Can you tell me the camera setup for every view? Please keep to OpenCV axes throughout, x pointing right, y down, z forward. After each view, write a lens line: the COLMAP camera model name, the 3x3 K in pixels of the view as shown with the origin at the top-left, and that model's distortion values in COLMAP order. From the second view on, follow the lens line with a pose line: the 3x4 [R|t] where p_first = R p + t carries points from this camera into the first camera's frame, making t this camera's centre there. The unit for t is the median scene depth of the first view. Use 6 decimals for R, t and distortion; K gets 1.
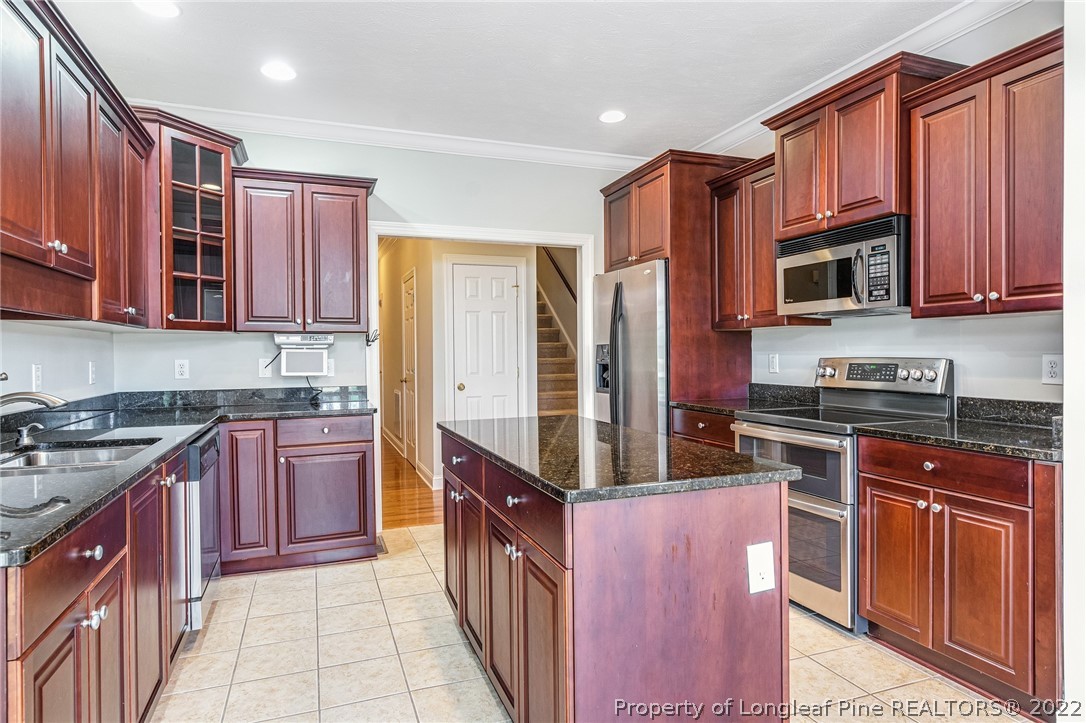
lens RADIAL K [[628.2, 0, 545.0], [0, 628.2, 358.3], [0, 0, 1]] dist [-0.000594, -0.000618]
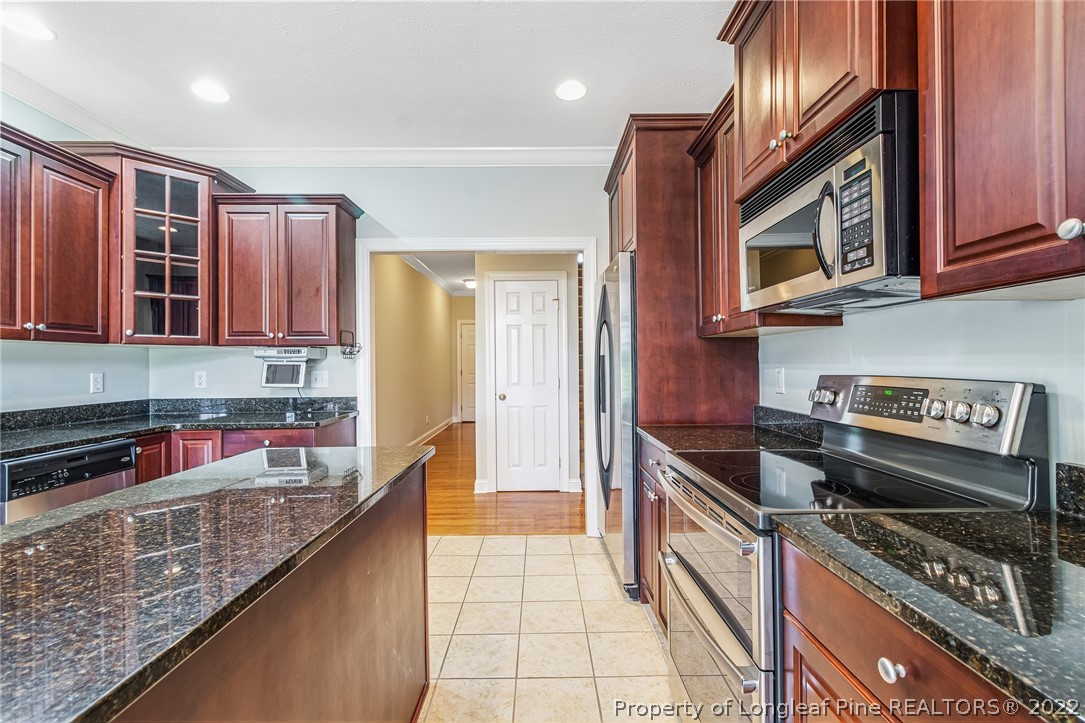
lens RADIAL K [[481.4, 0, 545.7], [0, 481.4, 360.2], [0, 0, 1]] dist [0.000412, 0.000041]
pose [[0.941444, -0.002298, -0.337162, 0.361079], [-0.002599, 0.999898, -0.014070, -0.008800], [0.337160, 0.014122, 0.941342, 0.457751]]
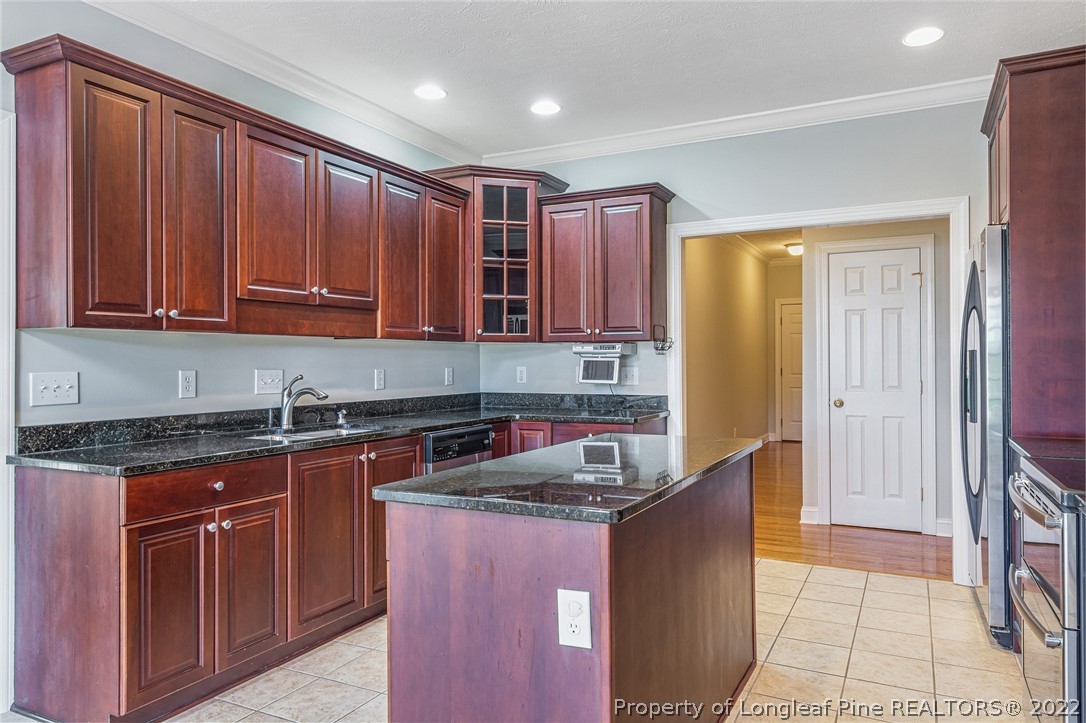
lens RADIAL K [[716.0, 0, 546.8], [0, 716.0, 361.1], [0, 0, 1]] dist [-0.000549, 0.000384]
pose [[0.674287, 0.003798, -0.738460, 0.519027], [-0.008030, 0.999965, -0.002189, -0.007338], [0.738426, 0.007406, 0.674294, 0.157278]]
